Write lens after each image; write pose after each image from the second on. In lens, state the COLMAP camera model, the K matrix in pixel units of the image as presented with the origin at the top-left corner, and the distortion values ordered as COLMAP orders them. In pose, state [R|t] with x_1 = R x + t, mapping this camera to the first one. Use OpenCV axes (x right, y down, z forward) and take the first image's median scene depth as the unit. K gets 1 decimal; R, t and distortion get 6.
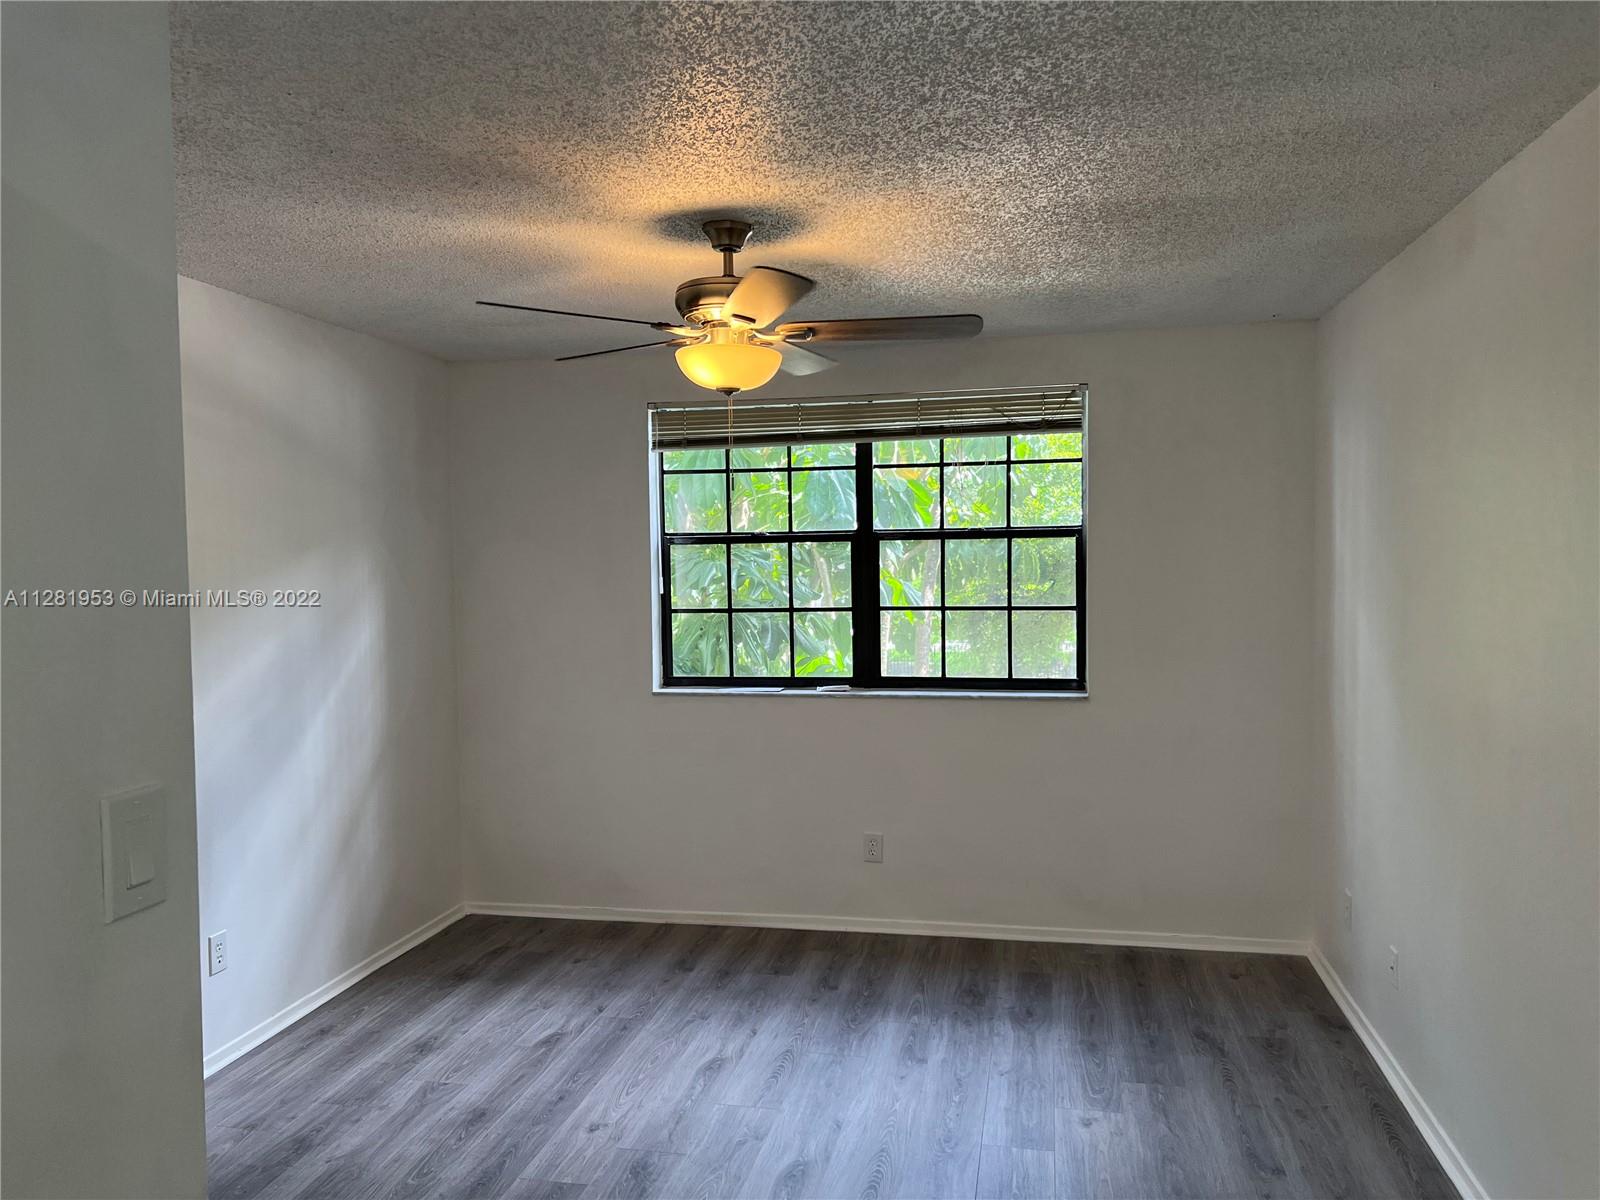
lens RADIAL K [[1191.4, 0, 800.2], [0, 1191.4, 595.1], [0, 0, 1]] dist [0.026683, -0.007029]
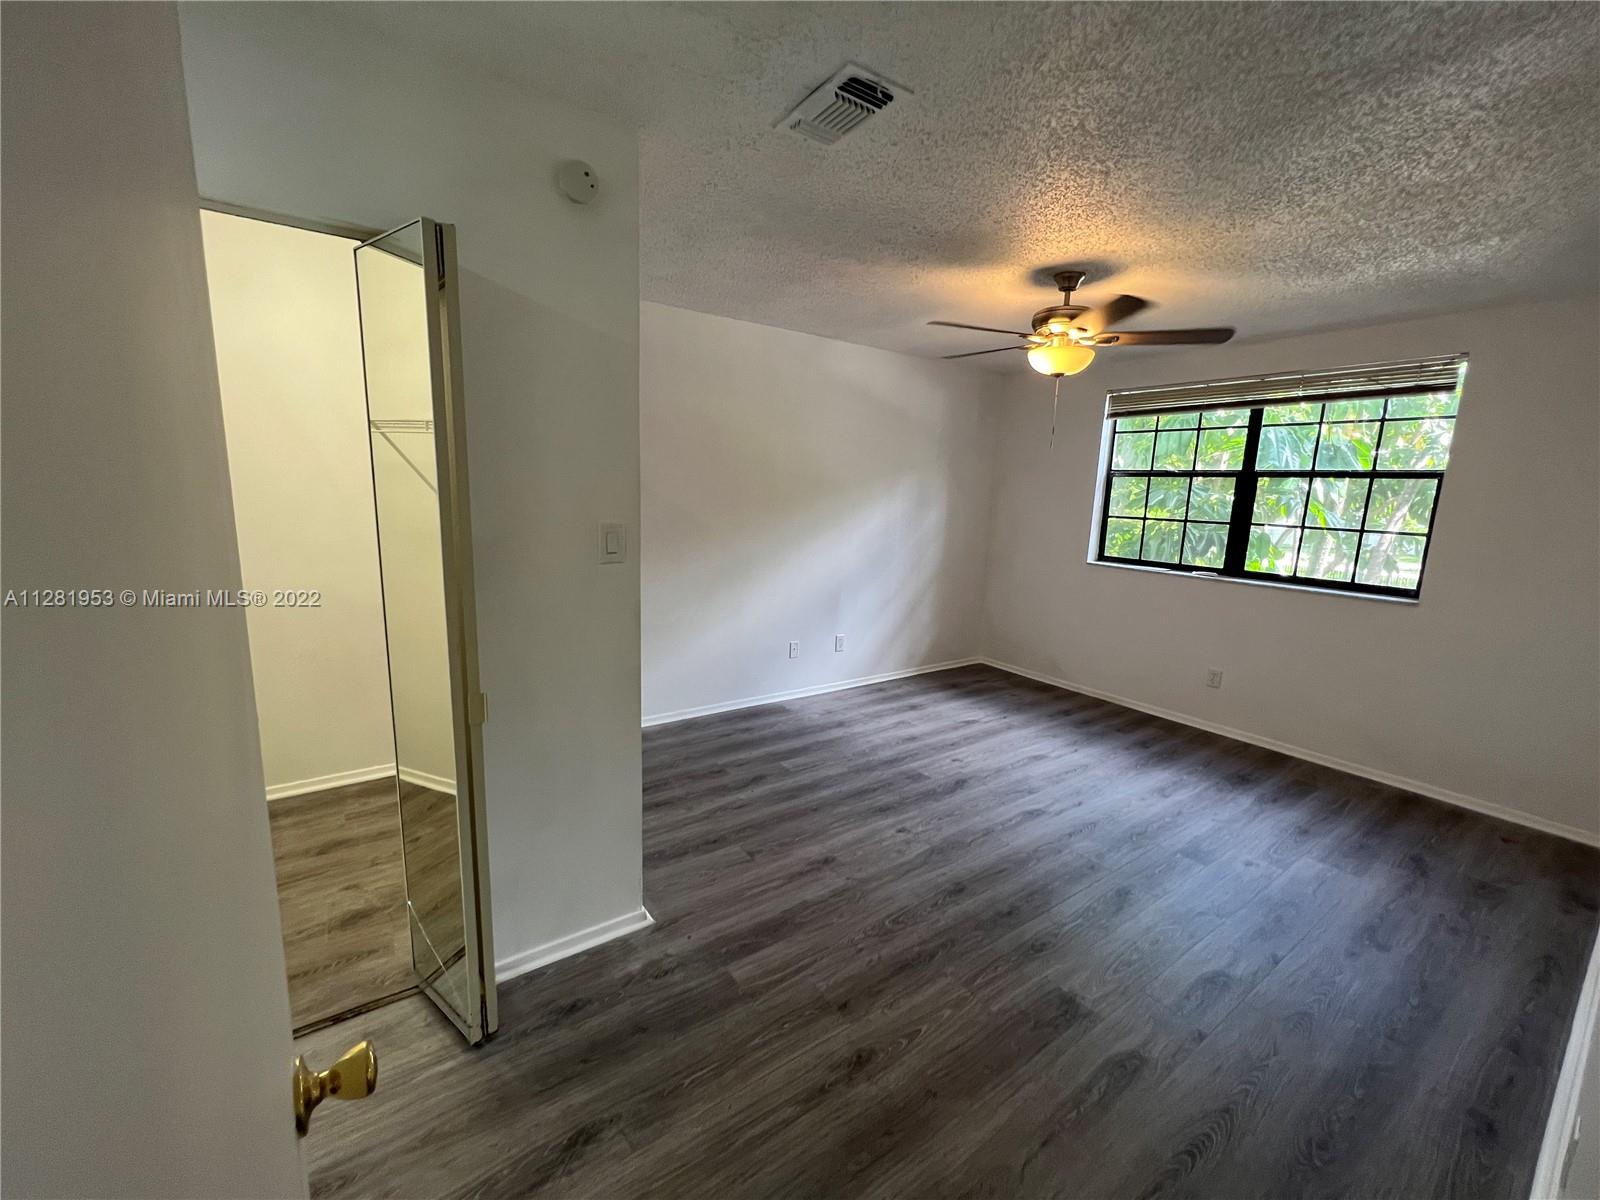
lens RADIAL K [[635.9, 0, 792.8], [0, 635.9, 598.2], [0, 0, 1]] dist [-0.000475, 0.000457]
pose [[0.728037, 0.158583, -0.666944, 0.210480], [-0.067413, 0.984722, 0.160555, 0.014325], [0.682216, -0.071930, 0.727604, 0.033307]]
